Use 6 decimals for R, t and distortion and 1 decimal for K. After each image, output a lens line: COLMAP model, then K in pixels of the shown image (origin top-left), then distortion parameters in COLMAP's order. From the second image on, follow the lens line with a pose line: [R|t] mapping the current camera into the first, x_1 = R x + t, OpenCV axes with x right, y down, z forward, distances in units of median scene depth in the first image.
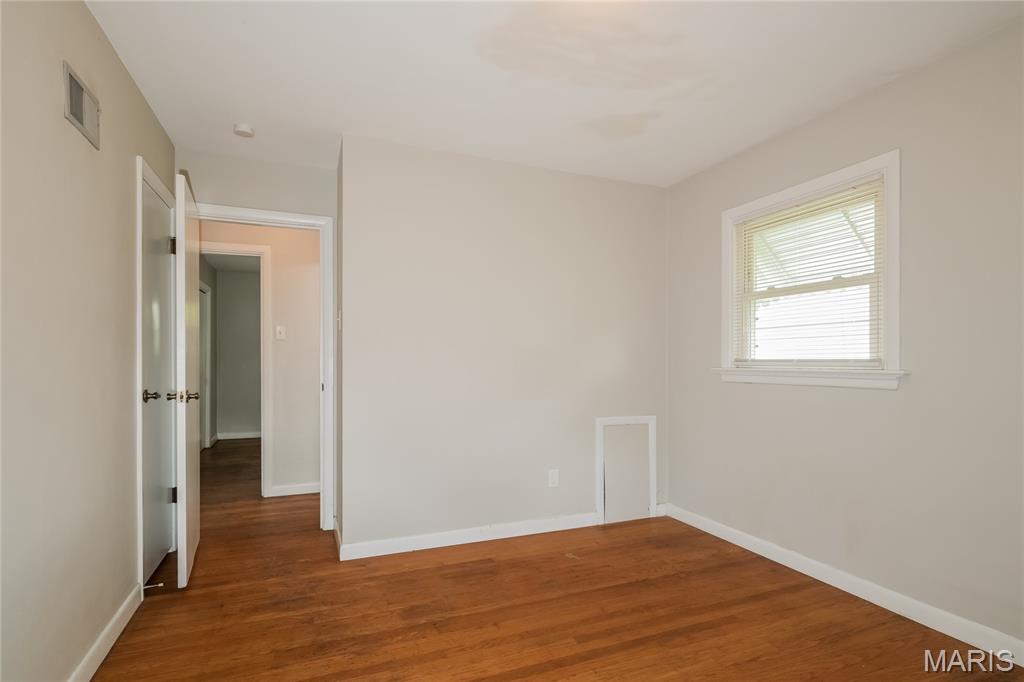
lens RADIAL K [[512.2, 0, 511.8], [0, 512.2, 359.5], [0, 0, 1]] dist [-0.000950, -0.000093]
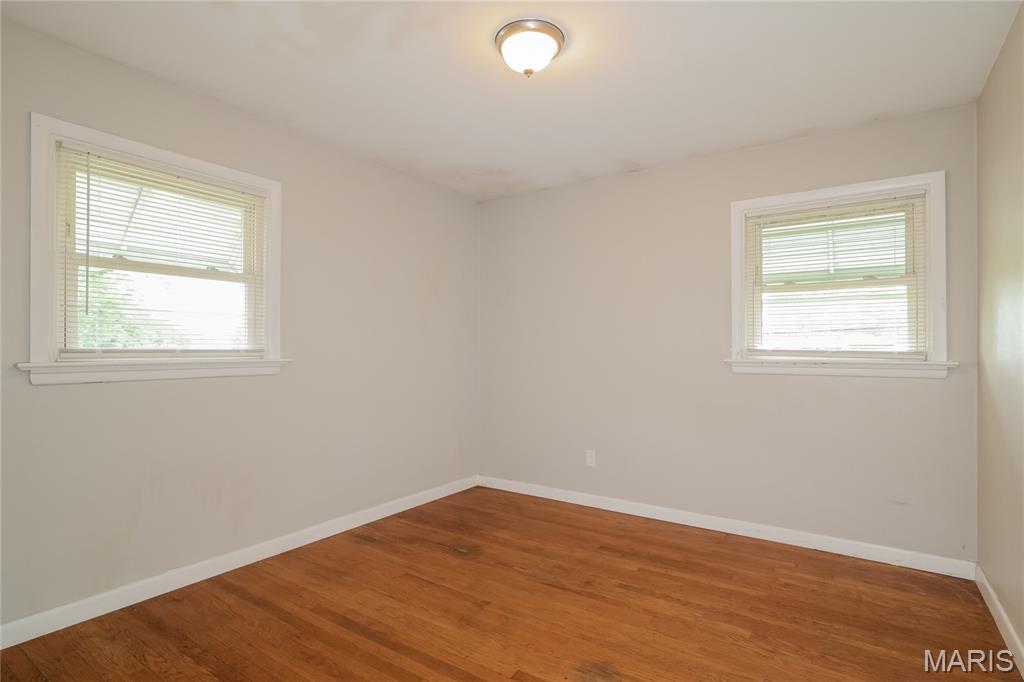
lens RADIAL K [[512.2, 0, 511.8], [0, 512.2, 359.5], [0, 0, 1]] dist [-0.000950, -0.000093]
pose [[-0.552461, -0.012005, 0.833452, -0.550262], [-0.000028, 0.999897, 0.014384, 0.003631], [-0.833538, 0.007924, -0.552405, 1.120230]]
